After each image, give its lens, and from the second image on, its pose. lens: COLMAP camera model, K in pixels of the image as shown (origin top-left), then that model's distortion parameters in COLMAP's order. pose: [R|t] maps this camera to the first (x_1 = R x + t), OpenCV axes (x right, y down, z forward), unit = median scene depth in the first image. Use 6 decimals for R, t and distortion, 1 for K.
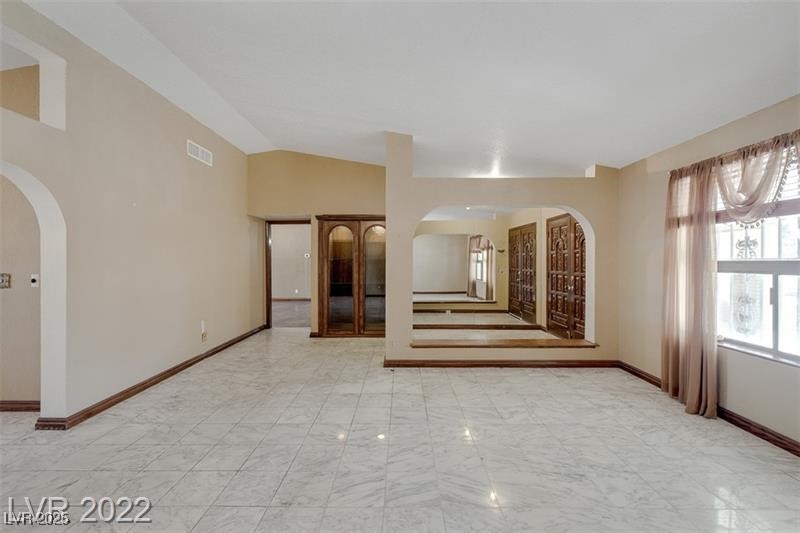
lens RADIAL K [[340.5, 0, 398.3], [0, 340.5, 261.1], [0, 0, 1]] dist [-0.001520, 0.000012]
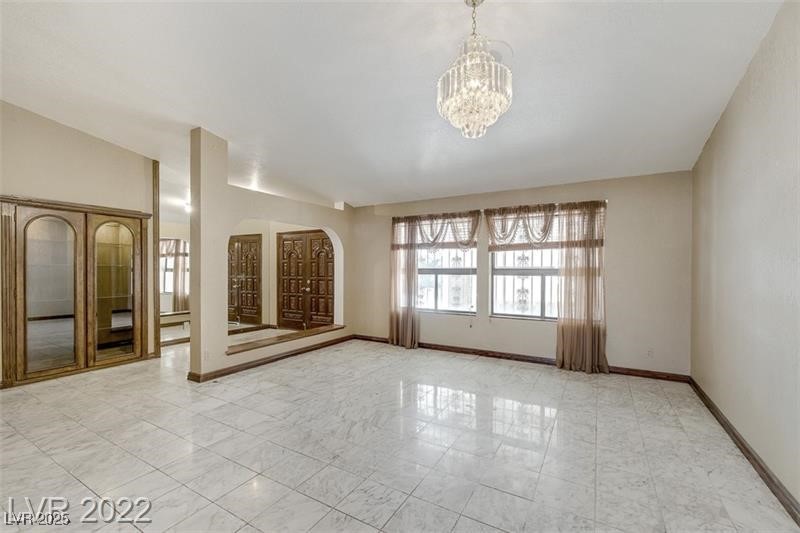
lens RADIAL K [[345.8, 0, 400.0], [0, 345.8, 266.5], [0, 0, 1]] dist [-0.000050, 0.000075]
pose [[0.497363, 0.006400, 0.867519, -0.747563], [-0.000530, 0.999975, -0.007073, 0.003385], [-0.867542, 0.003058, 0.497354, 0.078179]]
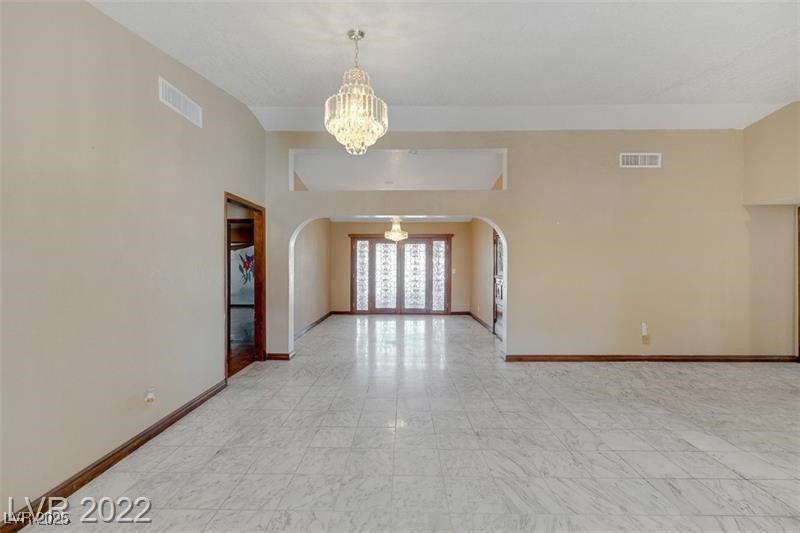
lens RADIAL K [[340.5, 0, 398.3], [0, 340.5, 261.1], [0, 0, 1]] dist [-0.001520, 0.000012]
pose [[-0.015834, -0.011588, -0.999807, 0.620844], [-0.001430, 0.999932, -0.011567, 0.003118], [0.999874, 0.001247, -0.015850, 0.384701]]
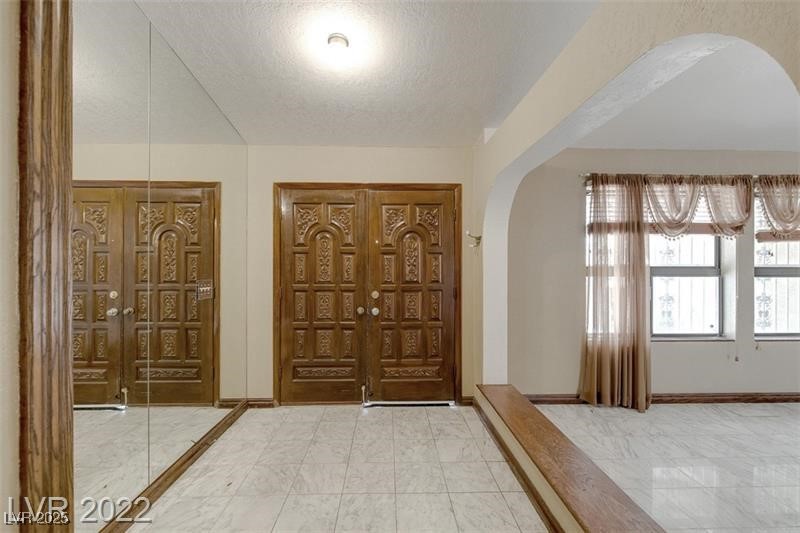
lens RADIAL K [[334.2, 0, 400.0], [0, 334.2, 266.5], [0, 0, 1]] dist [-0.001295, -0.000141]
pose [[-0.039906, 0.003307, 0.999198, -0.127372], [-0.002420, 0.999991, -0.003406, 0.004707], [-0.999200, -0.002554, -0.039898, 1.615209]]
